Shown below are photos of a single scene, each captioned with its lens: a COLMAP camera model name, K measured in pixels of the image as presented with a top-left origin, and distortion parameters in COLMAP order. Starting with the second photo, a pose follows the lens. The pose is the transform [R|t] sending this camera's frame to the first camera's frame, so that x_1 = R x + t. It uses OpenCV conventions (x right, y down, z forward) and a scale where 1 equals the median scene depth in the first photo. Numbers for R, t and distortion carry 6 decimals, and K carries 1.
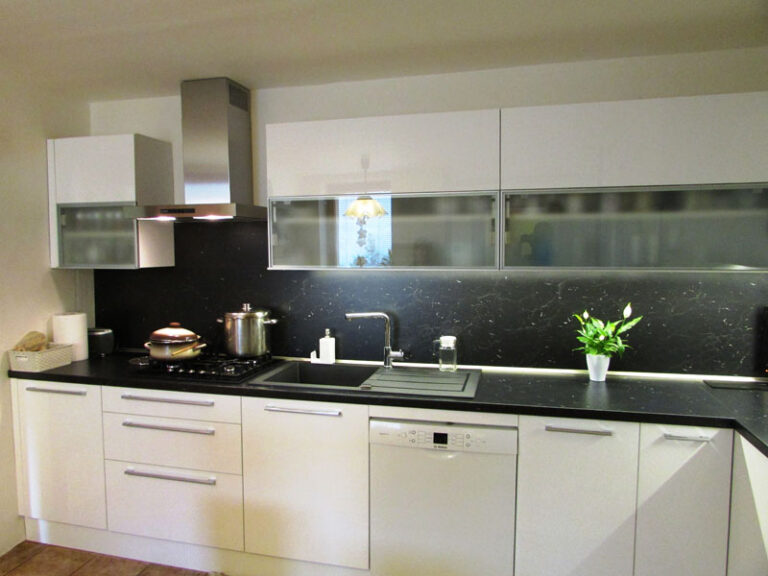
lens RADIAL K [[541.1, 0, 396.8], [0, 541.1, 285.6], [0, 0, 1]] dist [-0.041186, 0.030384]
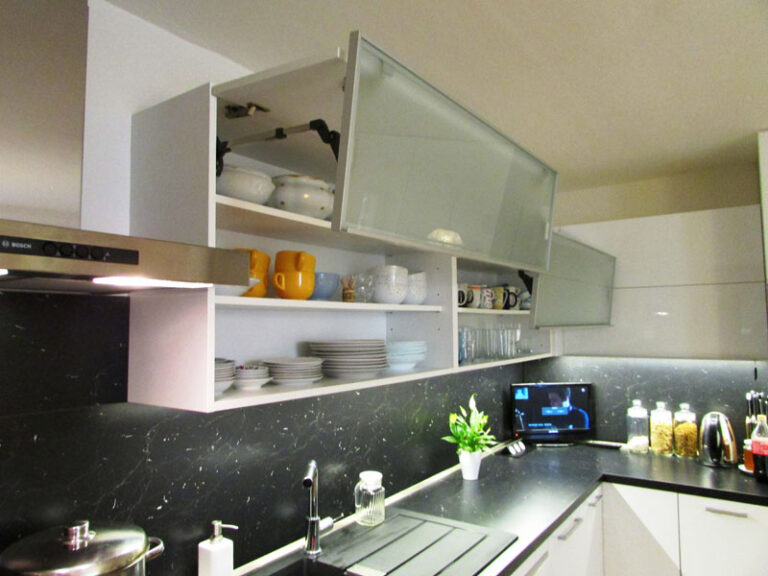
lens RADIAL K [[541.1, 0, 387.7], [0, 541.1, 287.8], [0, 0, 1]] dist [-0.041186, 0.030384]
pose [[0.364030, 0.068291, 0.928880, -0.579407], [0.077887, 0.991583, -0.103426, -0.072966], [-0.928125, 0.109998, 0.355647, 0.713014]]
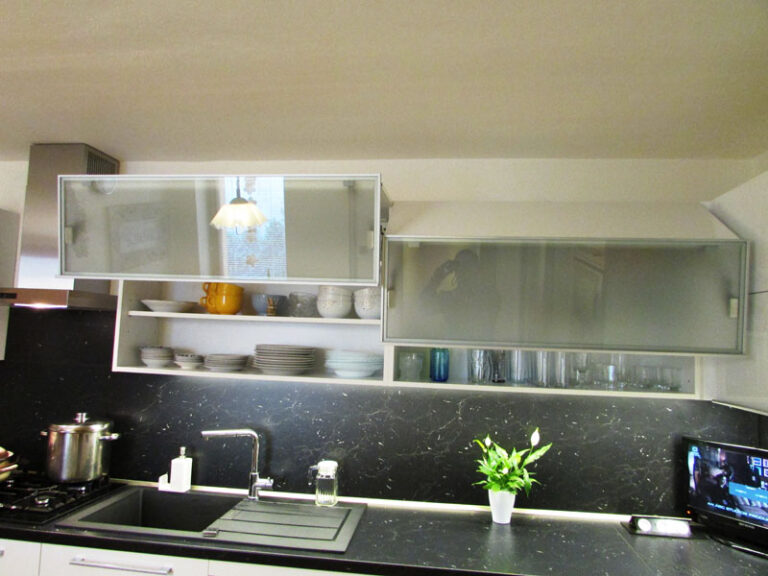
lens RADIAL K [[541.1, 0, 390.5], [0, 541.1, 288.5], [0, 0, 1]] dist [-0.041186, 0.030384]
pose [[0.991045, 0.055320, 0.121528, 0.075759], [-0.034774, 0.985664, -0.165100, -0.035752], [-0.128919, 0.159396, 0.978761, 0.136960]]
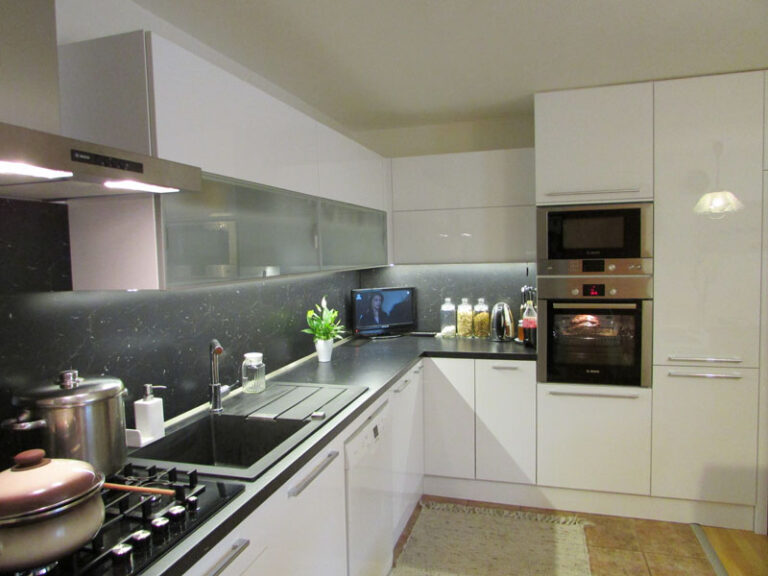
lens RADIAL K [[541.1, 0, 390.2], [0, 541.1, 291.1], [0, 0, 1]] dist [-0.041186, 0.030384]
pose [[0.042388, -0.065735, 0.996936, -0.784709], [0.102319, 0.992872, 0.061117, -0.038872], [-0.993848, 0.099415, 0.048812, 0.735037]]
